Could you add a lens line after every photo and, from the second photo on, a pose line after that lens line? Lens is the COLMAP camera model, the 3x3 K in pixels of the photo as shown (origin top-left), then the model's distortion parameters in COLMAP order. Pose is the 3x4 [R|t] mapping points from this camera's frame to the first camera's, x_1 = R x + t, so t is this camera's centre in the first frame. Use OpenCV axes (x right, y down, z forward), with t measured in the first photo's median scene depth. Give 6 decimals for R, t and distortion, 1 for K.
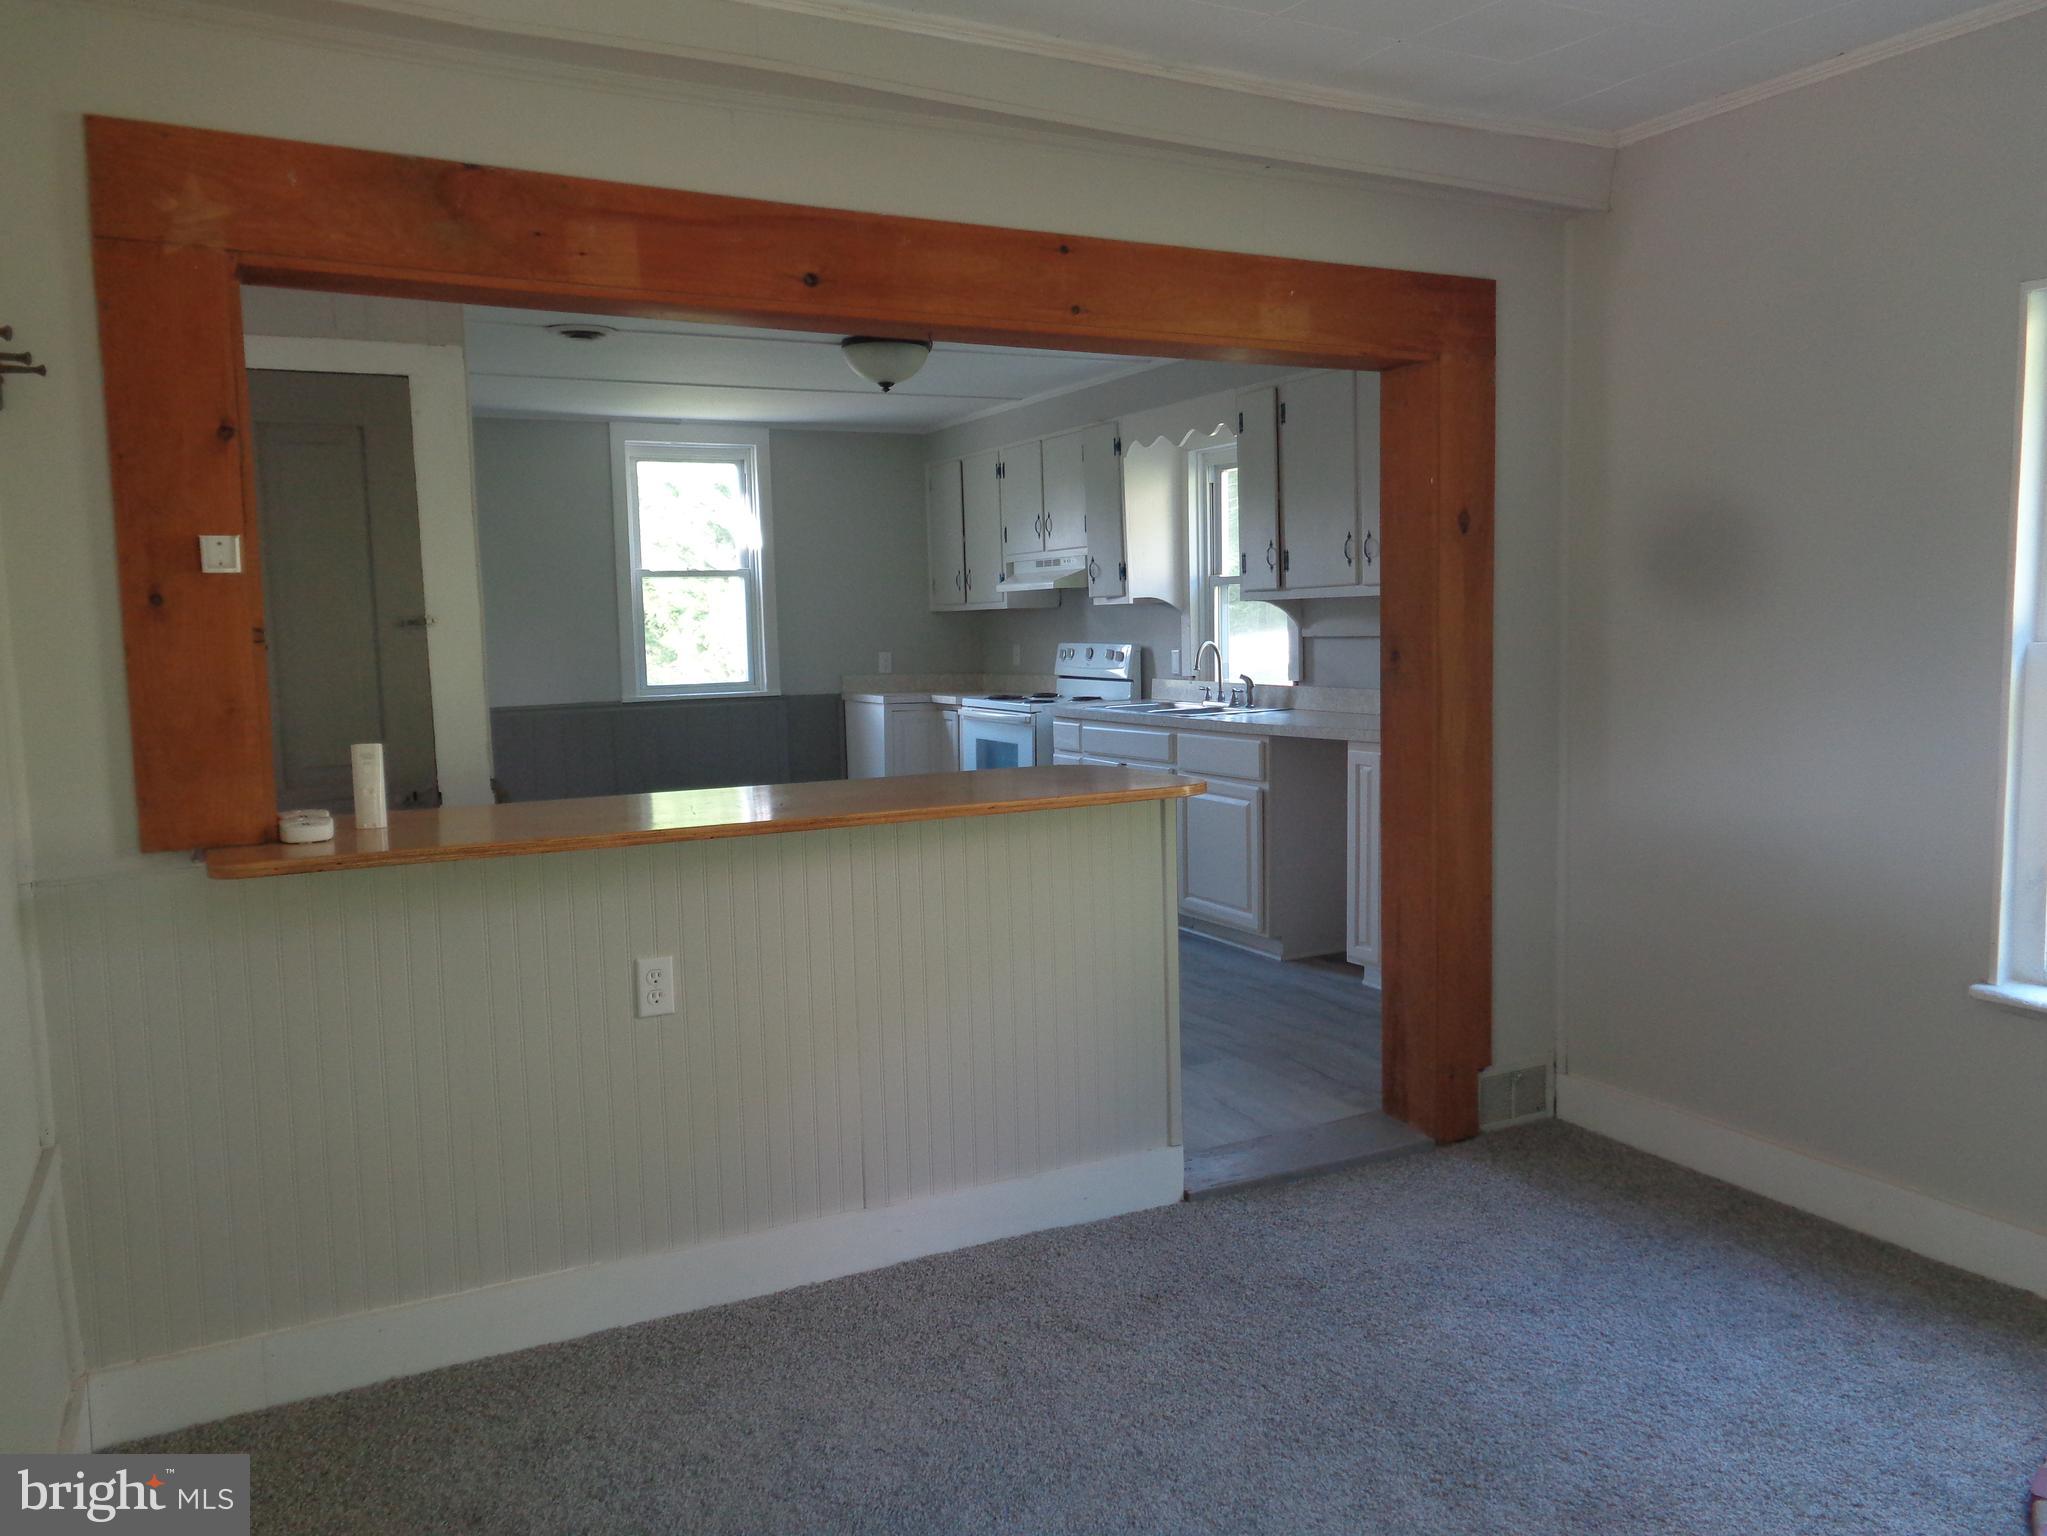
lens RADIAL K [[1532.6, 0, 1022.2], [0, 1532.6, 769.2], [0, 0, 1]] dist [0.013341, -0.002400]
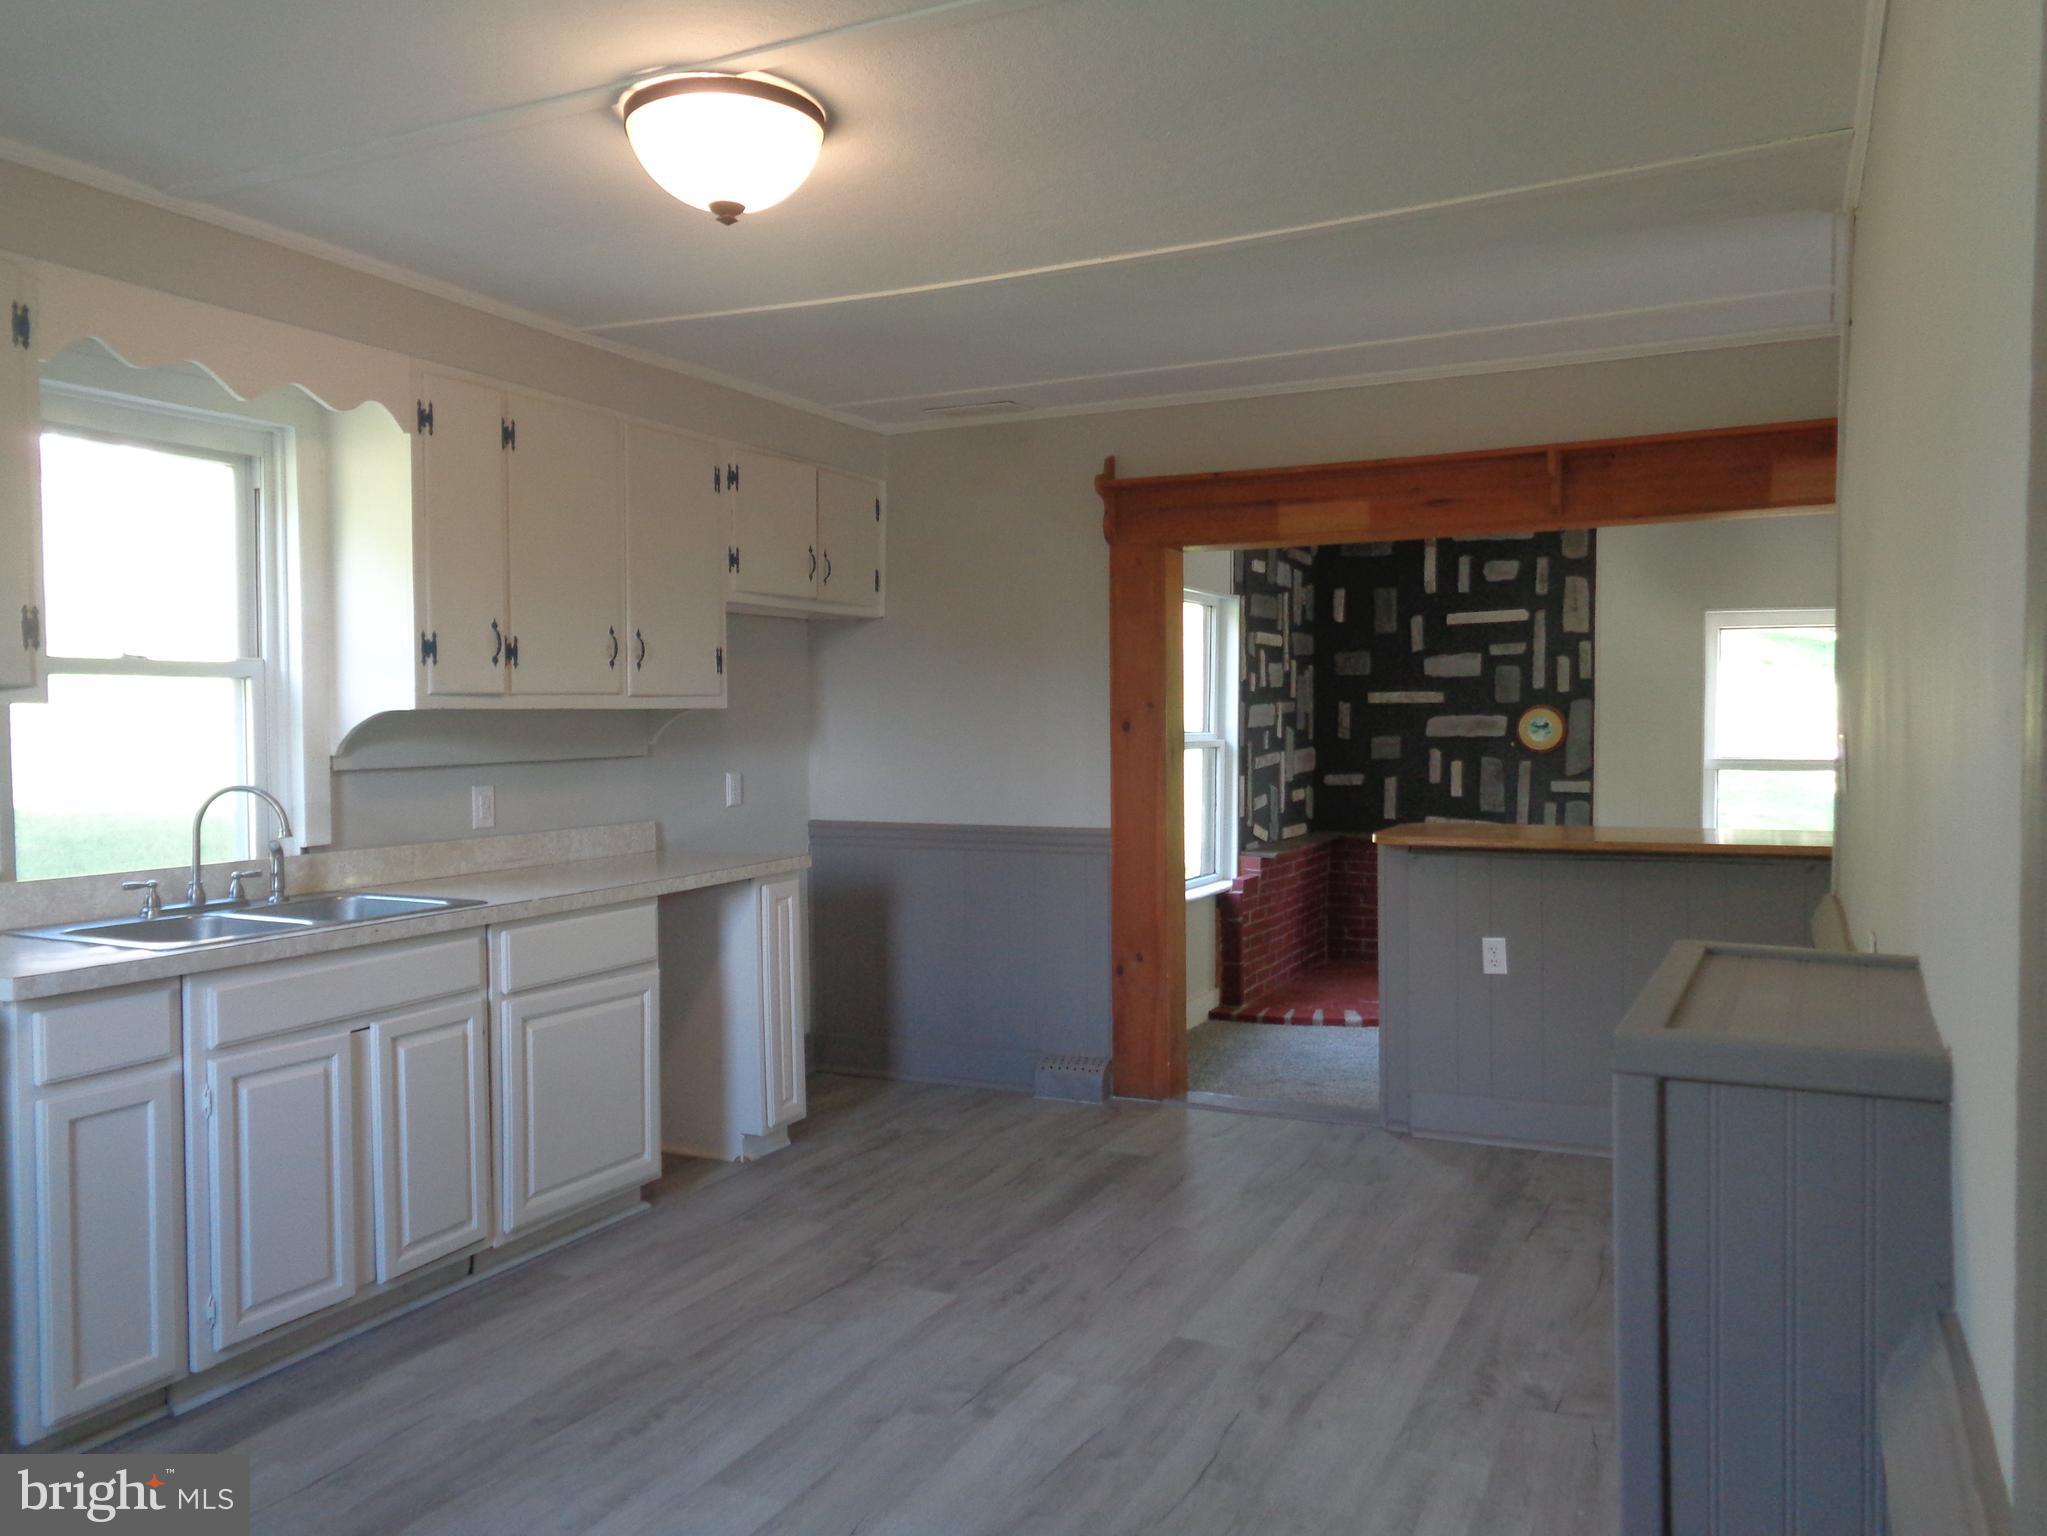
lens RADIAL K [[1532.6, 0, 1021.3], [0, 1532.6, 767.0], [0, 0, 1]] dist [0.013341, -0.002400]
pose [[-0.588653, -0.009191, 0.808333, -0.496848], [0.089474, 0.993051, 0.076449, -0.115287], [-0.803419, 0.117327, -0.583740, 1.196373]]
